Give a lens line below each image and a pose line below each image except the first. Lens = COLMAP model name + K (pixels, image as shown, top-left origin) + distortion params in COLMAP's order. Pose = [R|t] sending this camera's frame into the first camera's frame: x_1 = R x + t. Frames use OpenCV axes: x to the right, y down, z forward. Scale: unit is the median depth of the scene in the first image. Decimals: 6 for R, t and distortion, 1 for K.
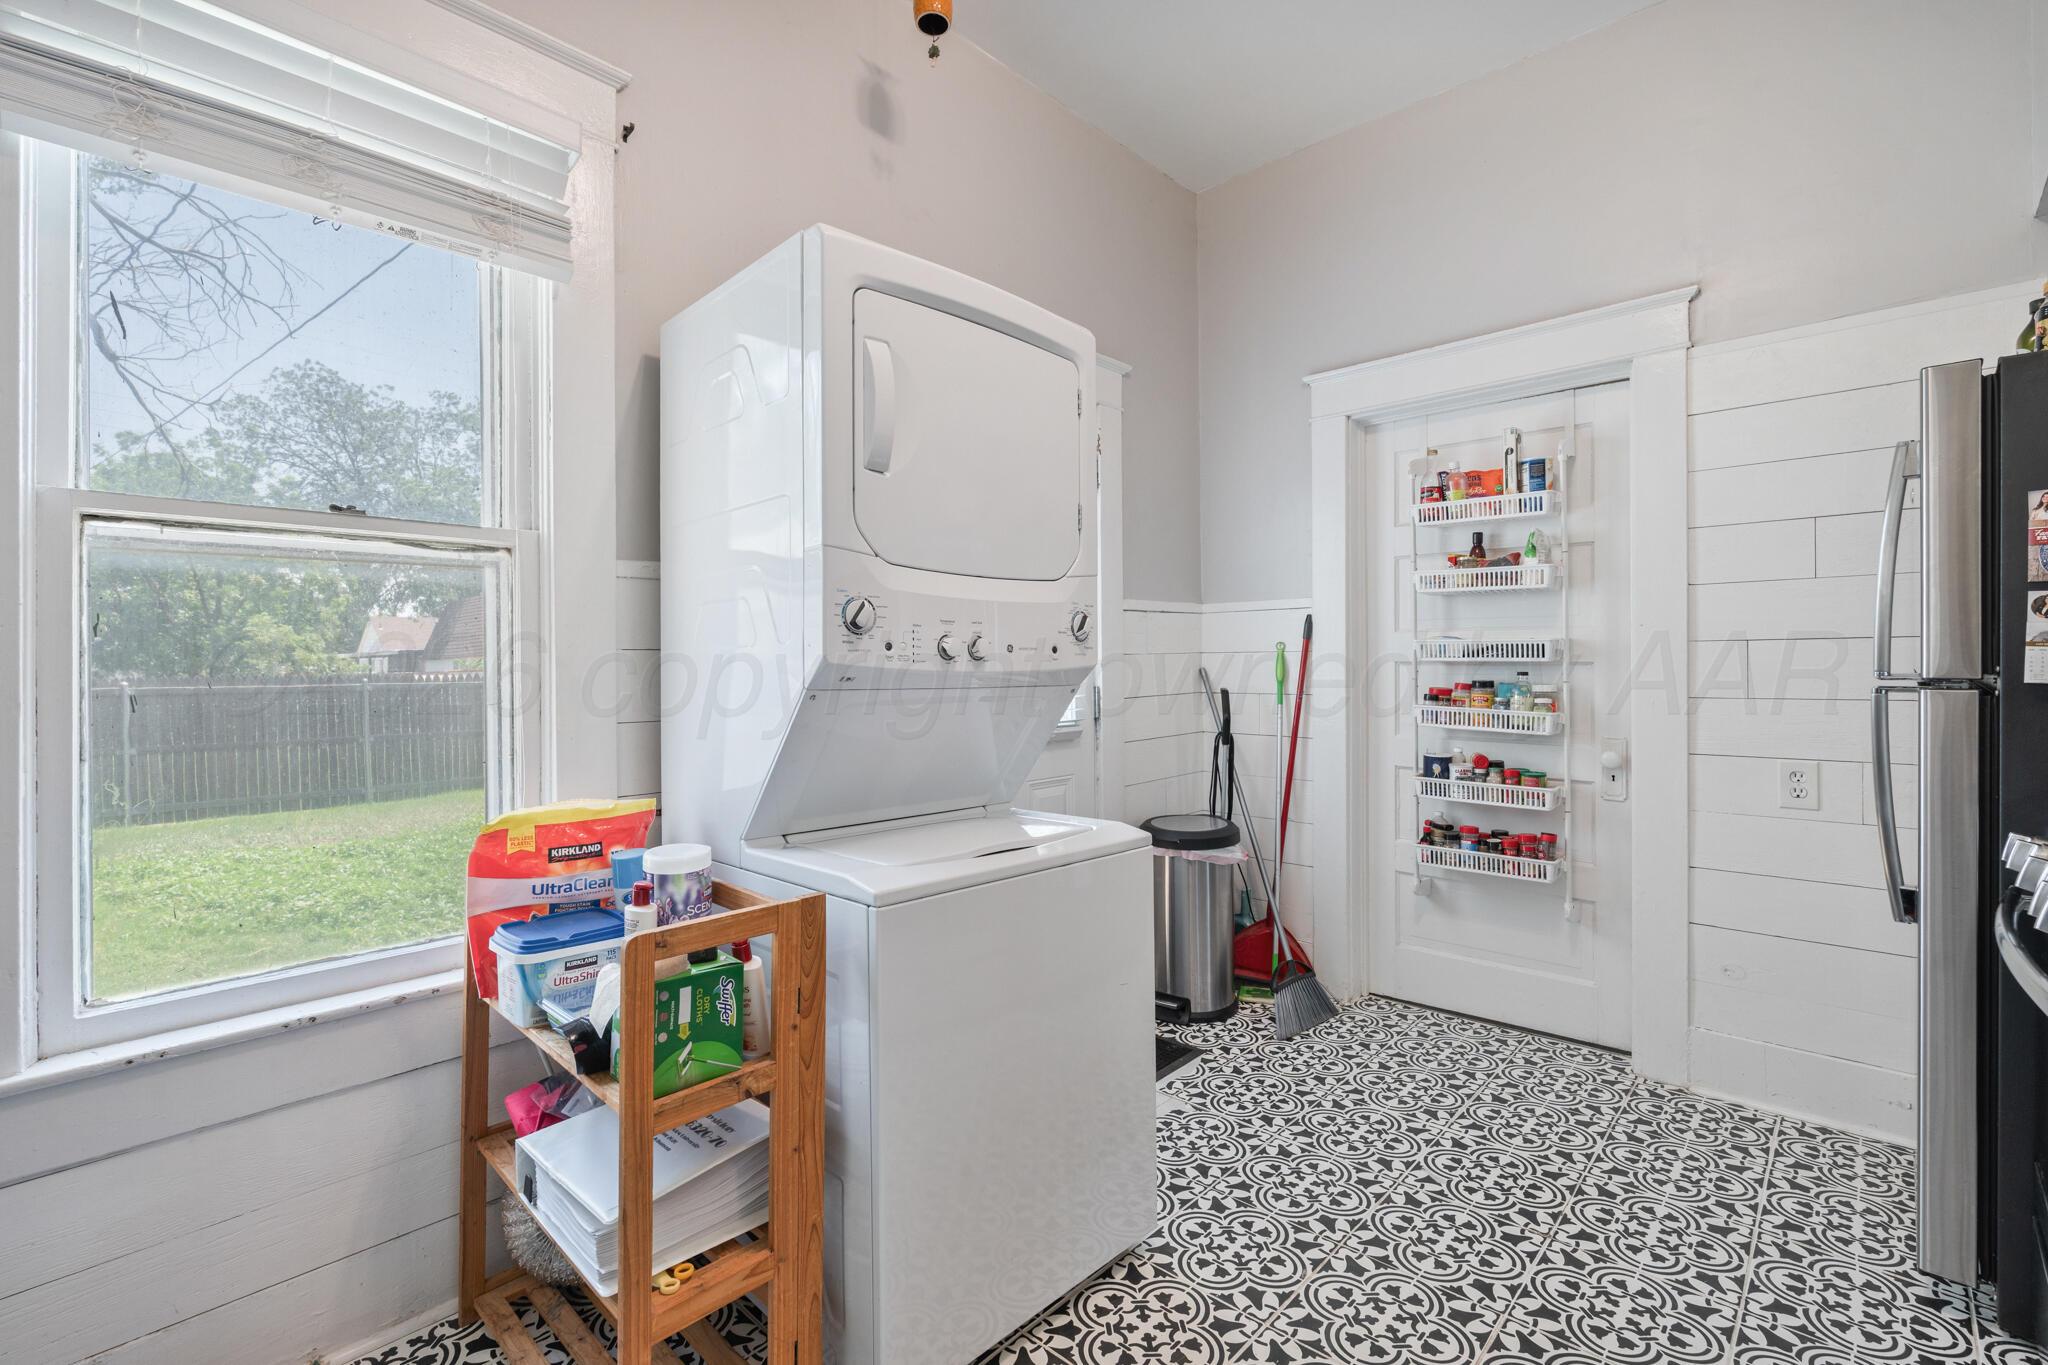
lens RADIAL K [[923.4, 0, 1028.2], [0, 923.4, 664.2], [0, 0, 1]] dist [0.000911, -0.000356]
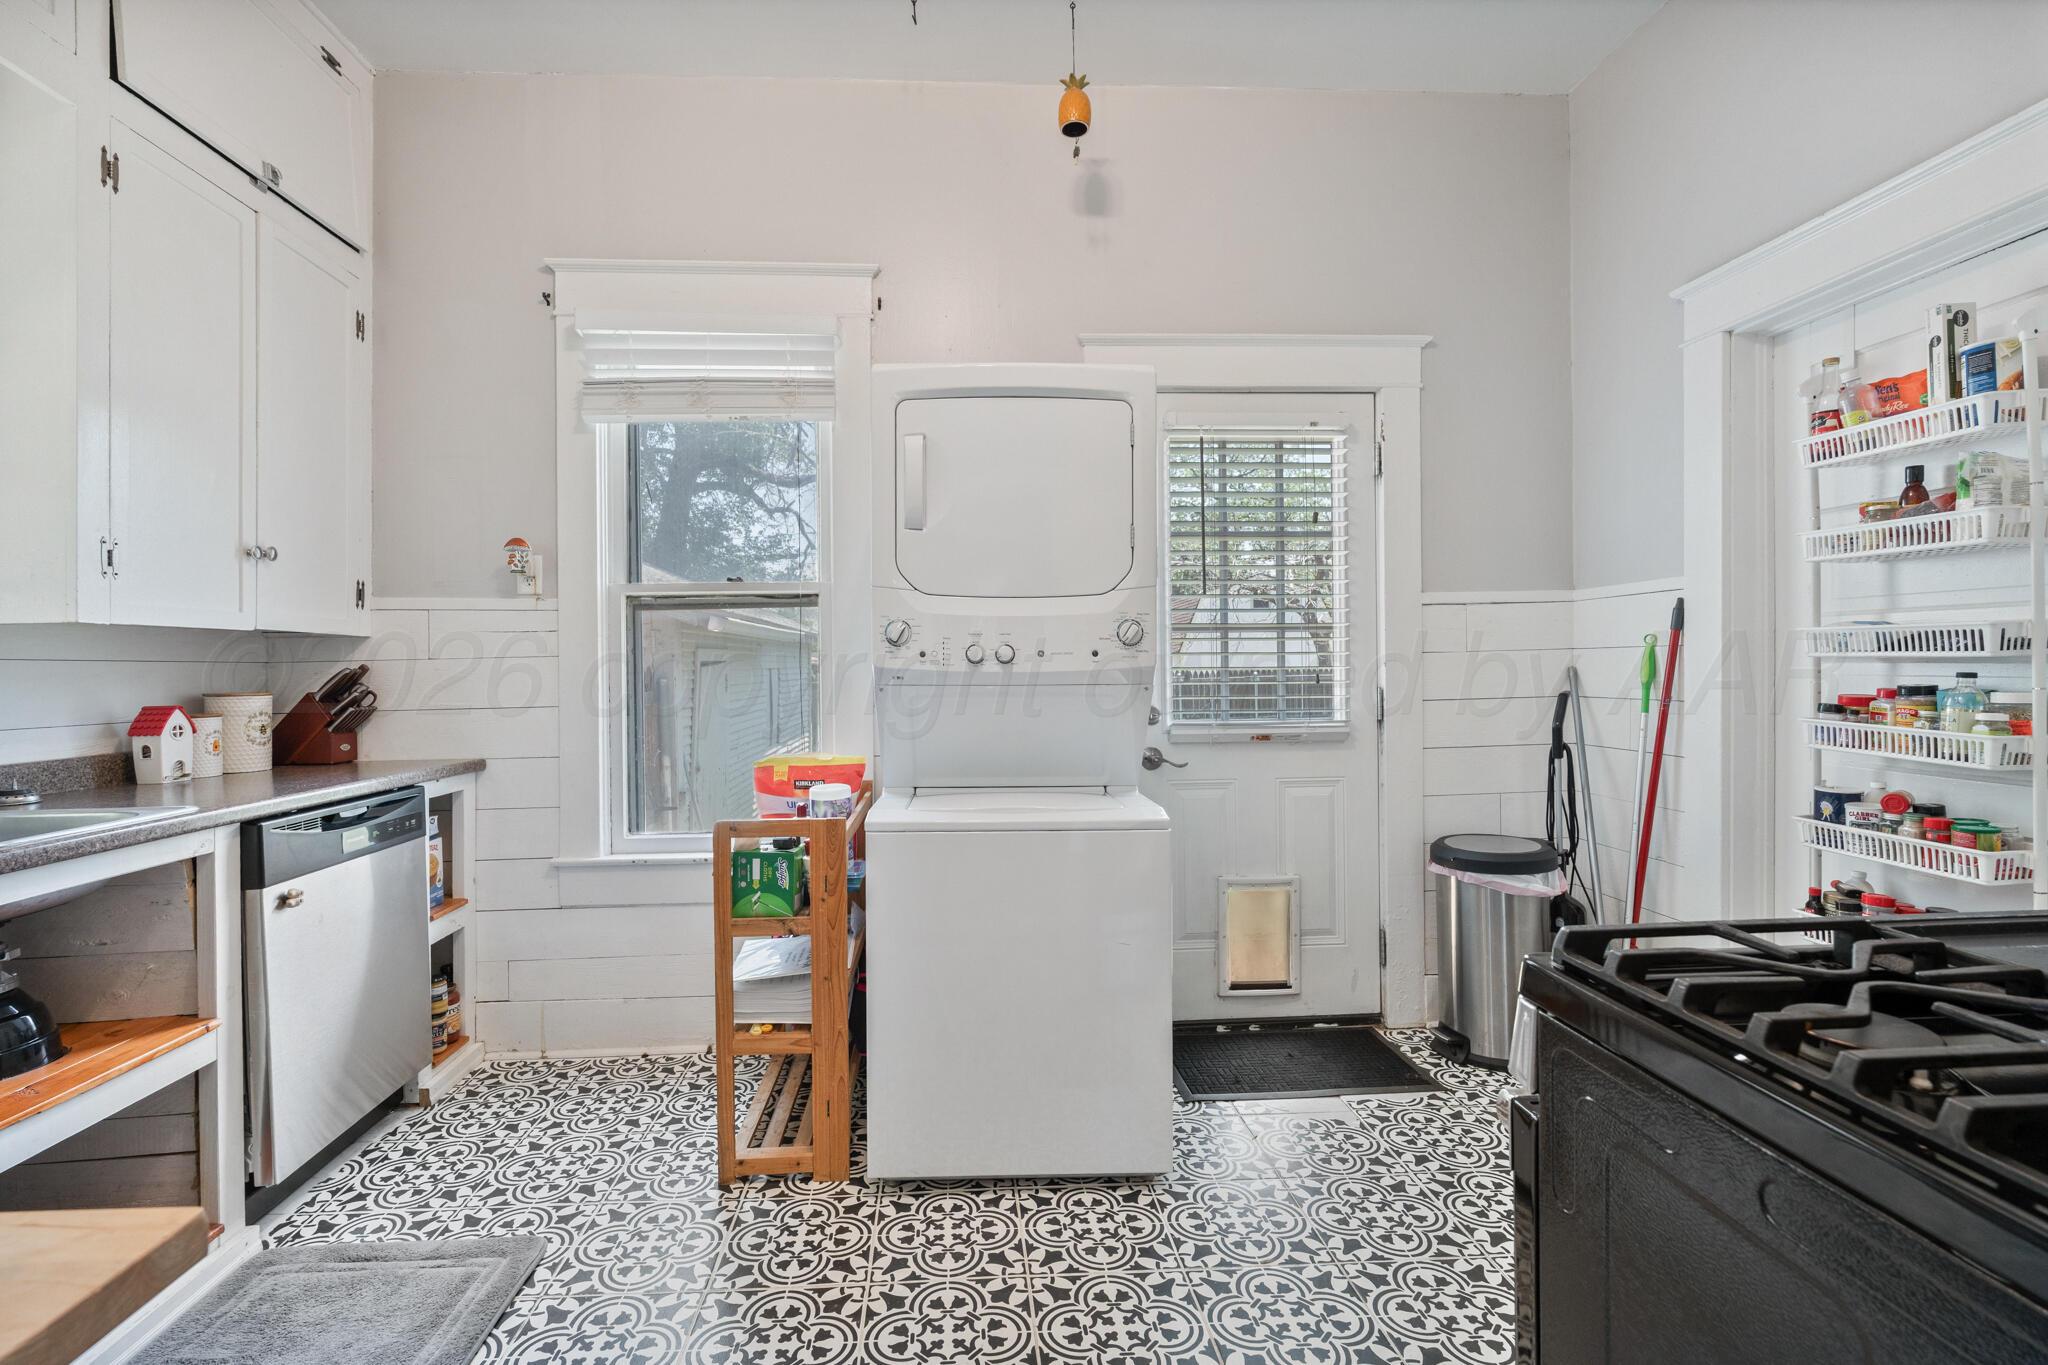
lens RADIAL K [[973.5, 0, 1030.9], [0, 973.5, 684.9], [0, 0, 1]] dist [-0.000143, 0.001124]
pose [[0.711963, 0.010250, -0.702142, 0.544884], [0.006083, 0.999766, 0.020763, -0.001440], [0.702190, -0.019053, 0.711734, 0.038612]]
